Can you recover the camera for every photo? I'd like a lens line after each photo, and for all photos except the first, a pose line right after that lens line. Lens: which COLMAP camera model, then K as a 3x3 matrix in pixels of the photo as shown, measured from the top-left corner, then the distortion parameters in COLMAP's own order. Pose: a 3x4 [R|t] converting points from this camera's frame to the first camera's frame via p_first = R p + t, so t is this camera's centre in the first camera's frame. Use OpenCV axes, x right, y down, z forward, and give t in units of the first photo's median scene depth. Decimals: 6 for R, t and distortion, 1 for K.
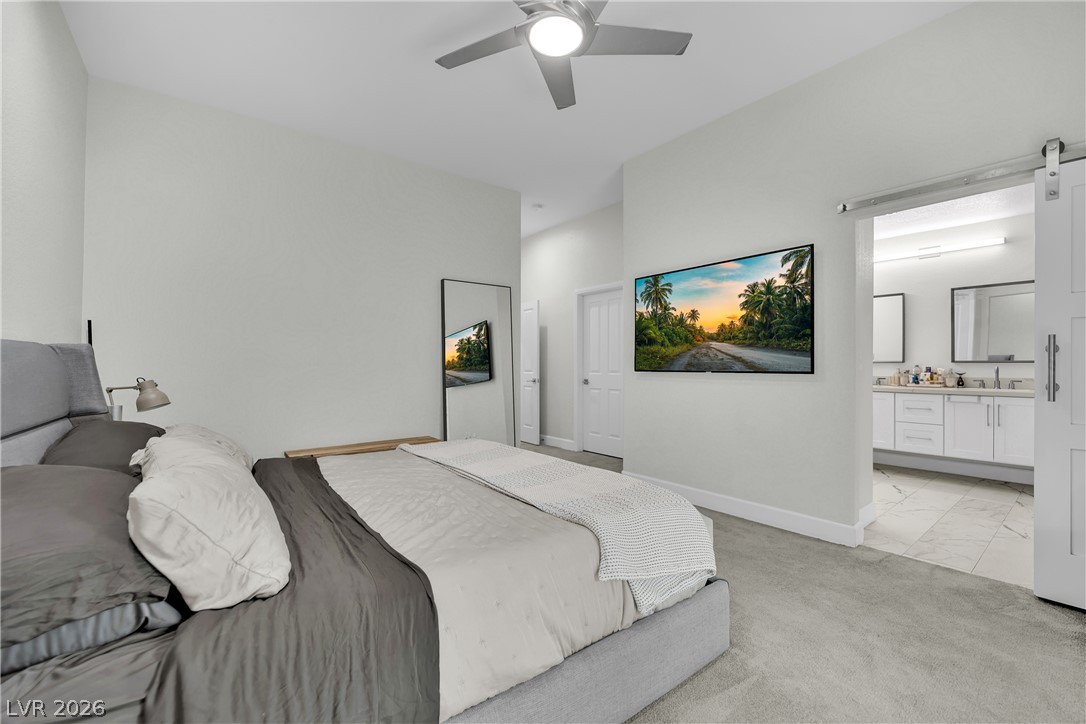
lens RADIAL K [[450.7, 0, 544.2], [0, 450.7, 364.0], [0, 0, 1]] dist [-0.016590, -0.000055]
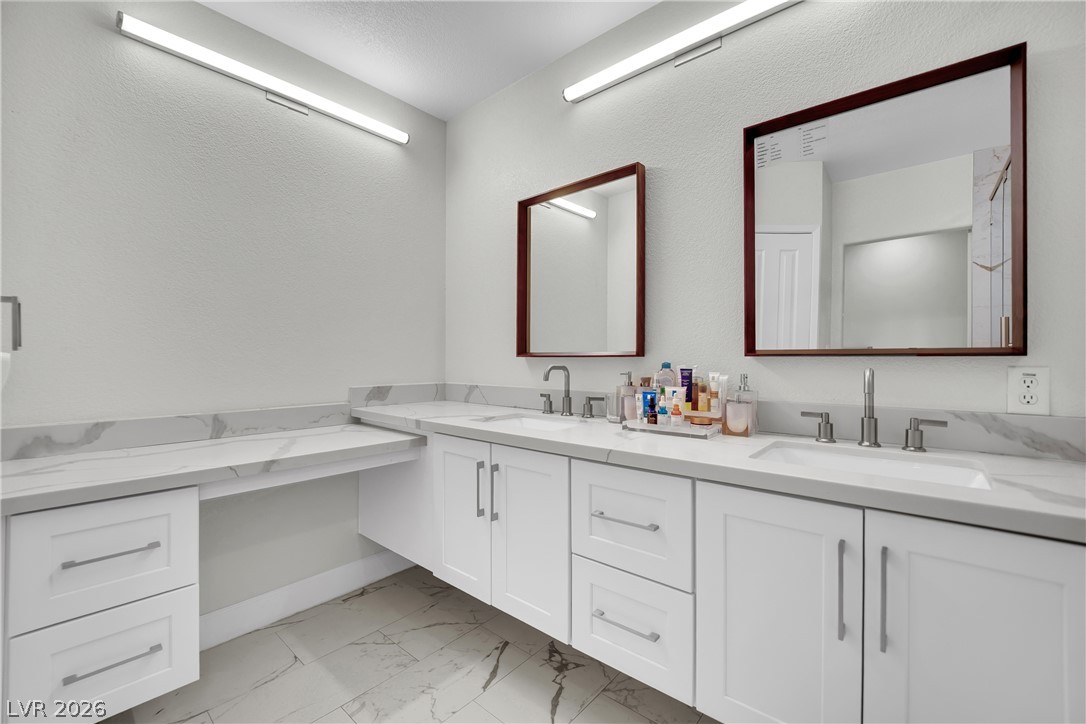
lens RADIAL K [[450.7, 0, 543.5], [0, 450.7, 360.7], [0, 0, 1]] dist [-0.016590, -0.000055]
pose [[0.979961, -0.004435, 0.199138, 0.704113], [0.002417, 0.999943, 0.010375, -0.003674], [-0.199173, -0.009686, 0.979917, 0.704884]]
